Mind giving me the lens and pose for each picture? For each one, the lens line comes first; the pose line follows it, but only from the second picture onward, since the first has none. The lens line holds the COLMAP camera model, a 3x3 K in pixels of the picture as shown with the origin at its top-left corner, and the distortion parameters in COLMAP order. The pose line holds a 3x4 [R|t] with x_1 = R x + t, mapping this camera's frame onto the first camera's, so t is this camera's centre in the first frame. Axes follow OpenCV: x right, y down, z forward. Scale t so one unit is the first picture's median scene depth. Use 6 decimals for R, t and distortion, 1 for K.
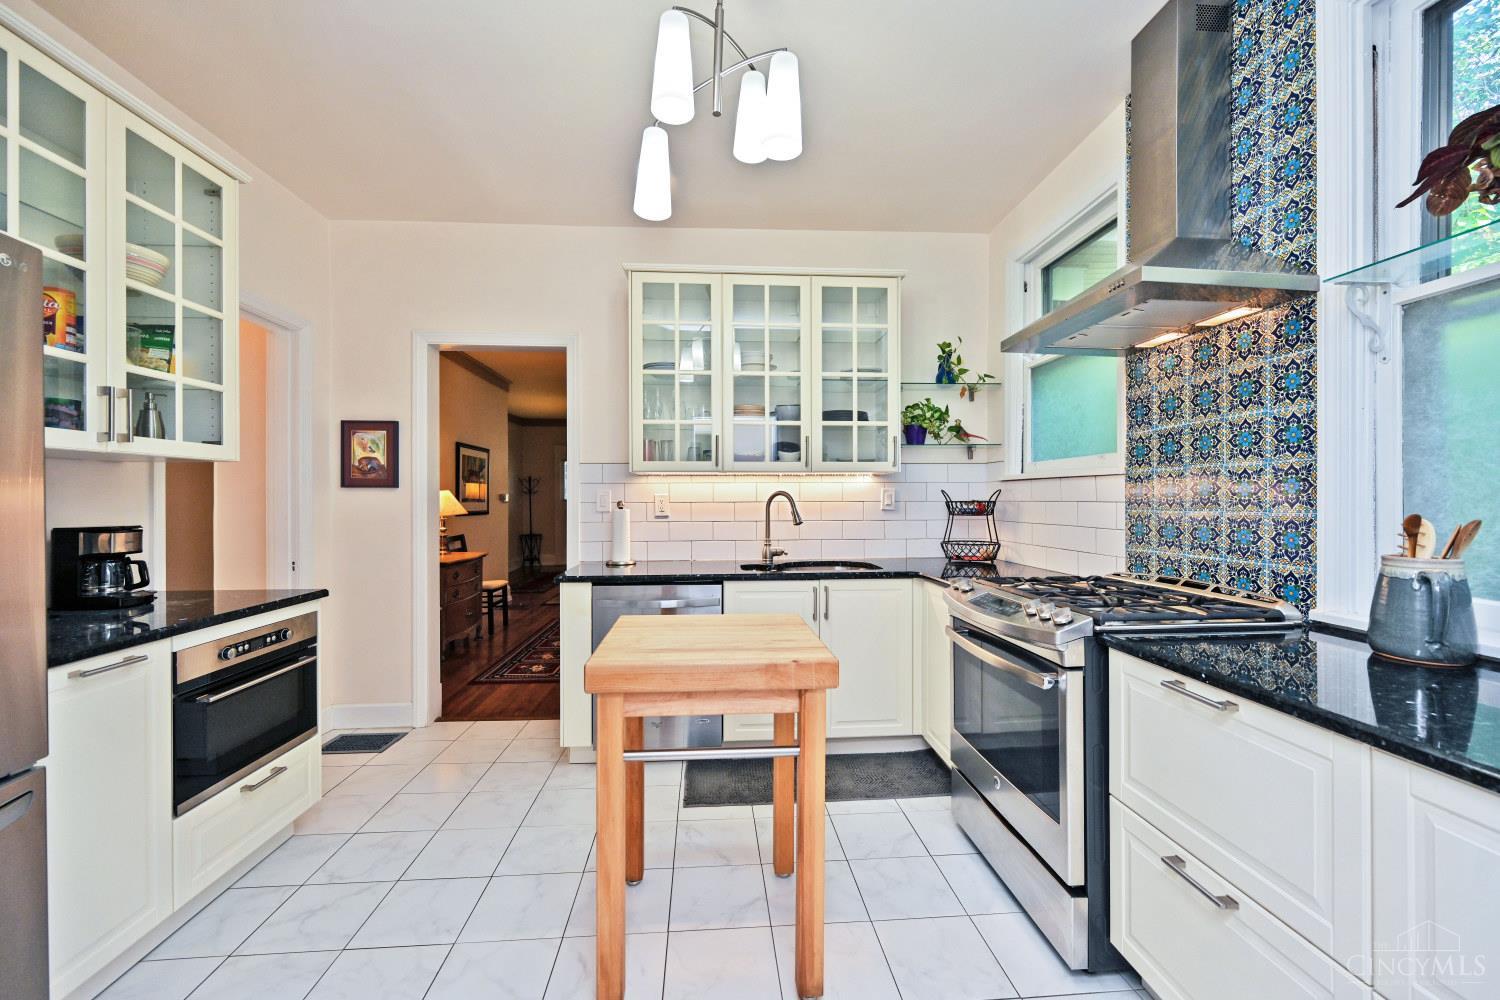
lens RADIAL K [[588.9, 0, 752.0], [0, 588.9, 499.5], [0, 0, 1]] dist [-0.002115, -0.000228]
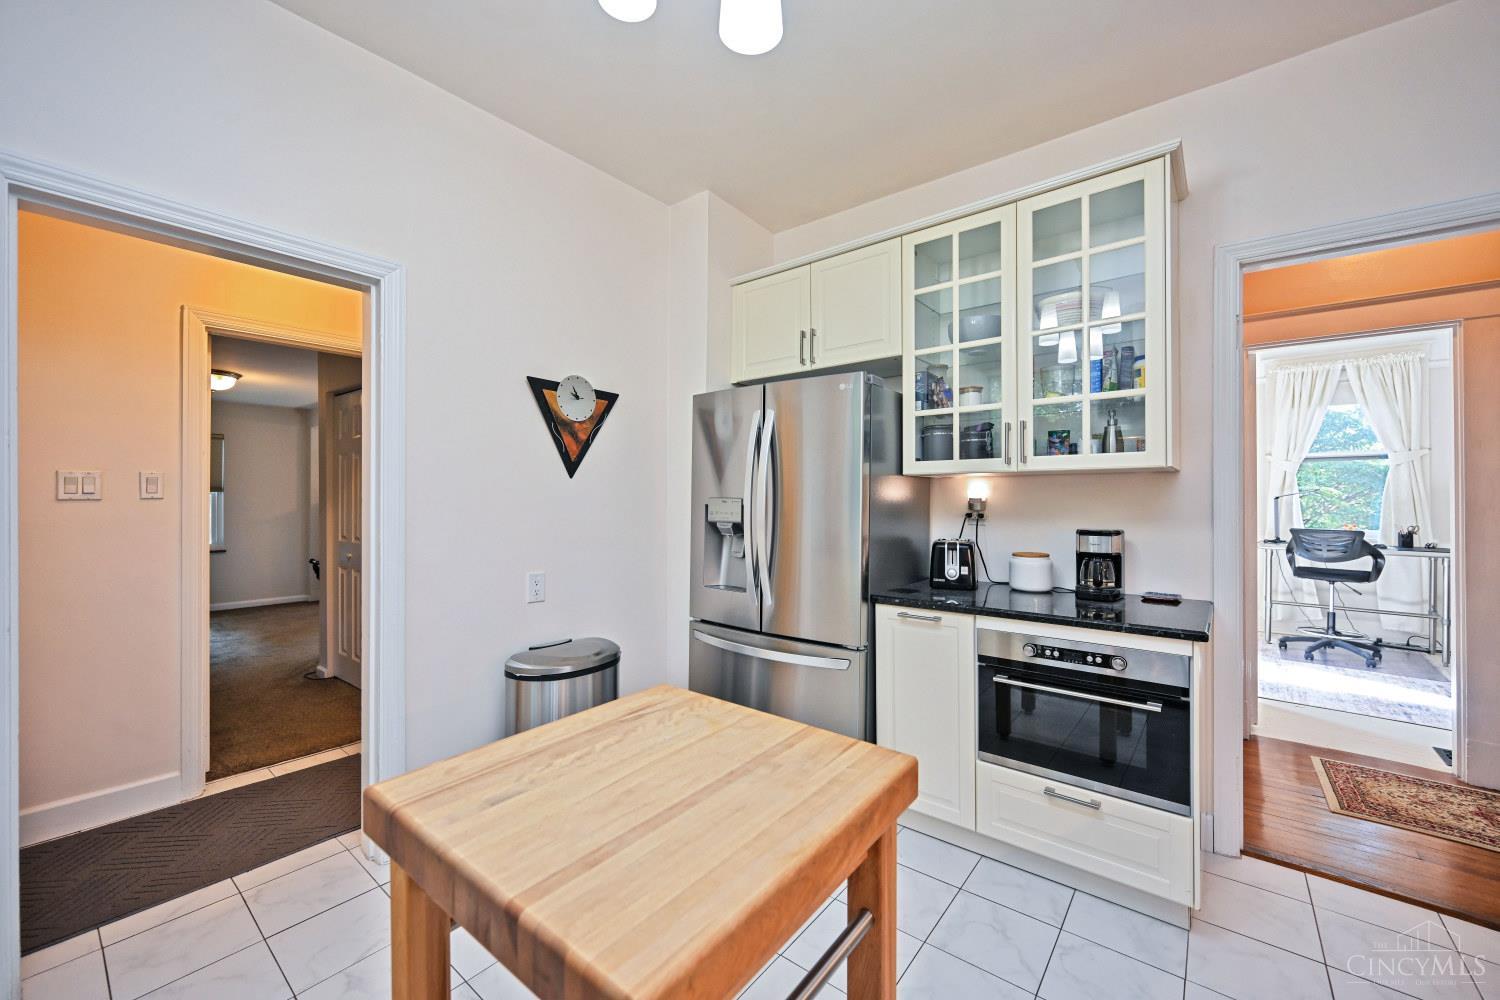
lens RADIAL K [[588.9, 0, 752.0], [0, 588.9, 499.5], [0, 0, 1]] dist [-0.002115, -0.000228]
pose [[-0.680735, 0.002139, -0.732527, 0.241899], [0.000178, 0.999996, 0.002755, -0.019600], [0.732530, 0.001745, -0.680732, 1.284821]]
